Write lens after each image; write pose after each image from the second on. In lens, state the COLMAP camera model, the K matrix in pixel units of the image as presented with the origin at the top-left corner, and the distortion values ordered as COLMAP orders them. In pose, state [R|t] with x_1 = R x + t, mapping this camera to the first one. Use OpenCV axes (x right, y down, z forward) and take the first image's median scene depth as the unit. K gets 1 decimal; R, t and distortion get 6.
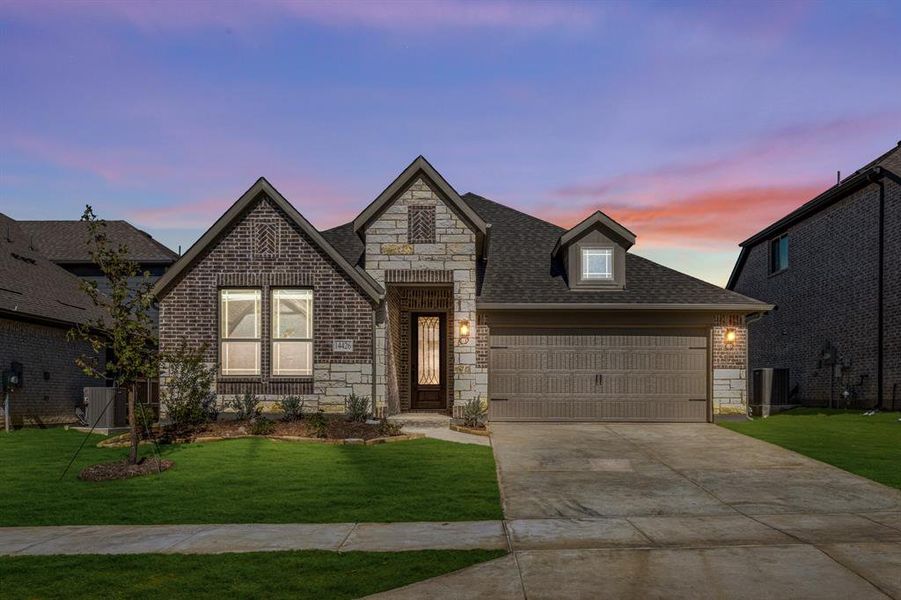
lens RADIAL K [[630.5, 0, 452.6], [0, 630.5, 299.3], [0, 0, 1]] dist [-0.019826, -0.000352]
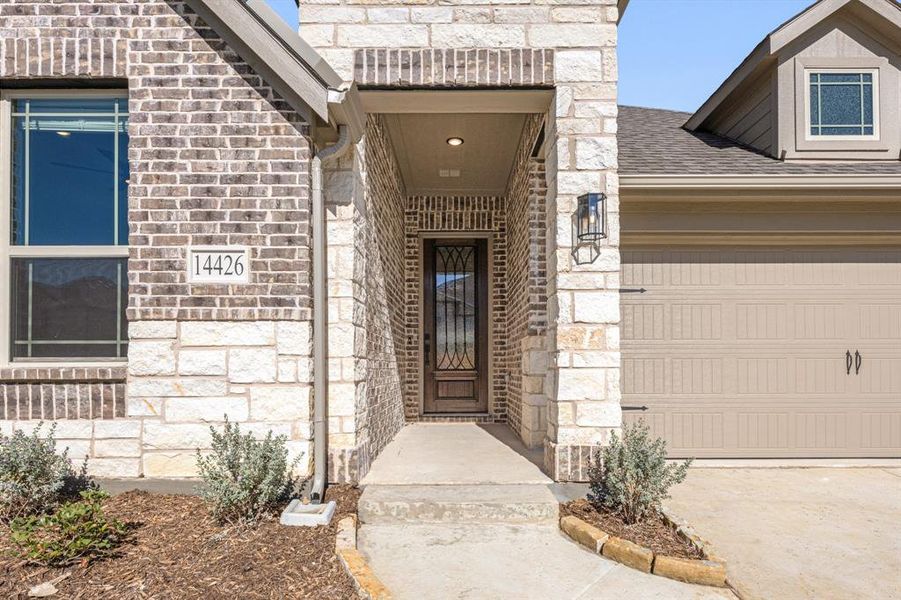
lens RADIAL K [[368.7, 0, 446.1], [0, 368.7, 302.0], [0, 0, 1]] dist [0.003839, 0.000514]
pose [[0.999860, -0.001852, 0.016603, -0.061788], [0.001915, 0.999991, -0.003814, 0.092899], [-0.016596, 0.003845, 0.999855, 0.808962]]
